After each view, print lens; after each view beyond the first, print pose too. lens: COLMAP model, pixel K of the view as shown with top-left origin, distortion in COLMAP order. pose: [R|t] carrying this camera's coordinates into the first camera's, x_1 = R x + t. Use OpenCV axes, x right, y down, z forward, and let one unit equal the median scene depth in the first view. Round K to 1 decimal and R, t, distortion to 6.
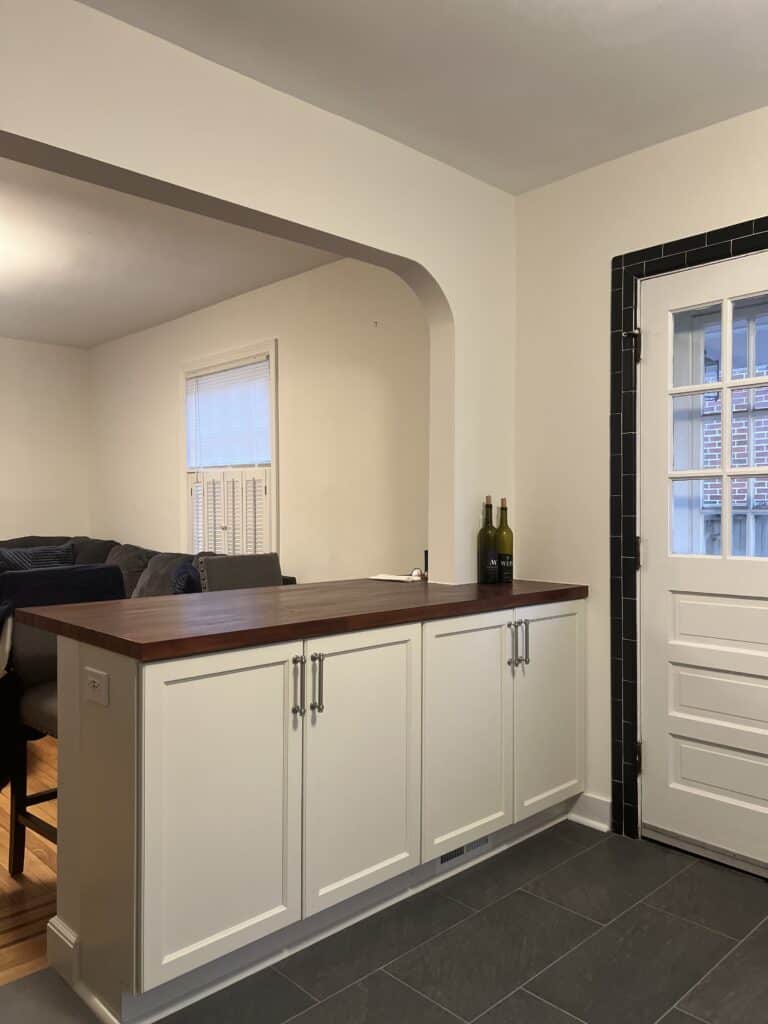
lens RADIAL K [[765.4, 0, 381.4], [0, 765.4, 514.6], [0, 0, 1]] dist [0.041200, -0.051555]
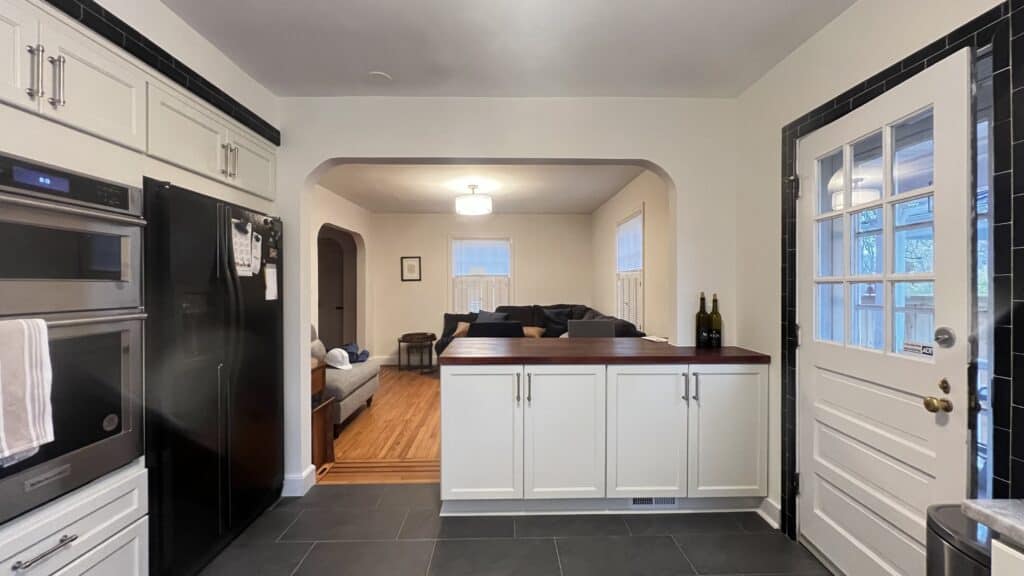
lens RADIAL K [[407.6, 0, 513.9], [0, 407.6, 285.7], [0, 0, 1]] dist [-0.003214, -0.000423]
pose [[0.744346, -0.000165, -0.667794, 0.442642], [-0.004917, 0.999972, -0.005729, -0.034015], [0.667776, 0.007548, 0.744324, 0.110934]]
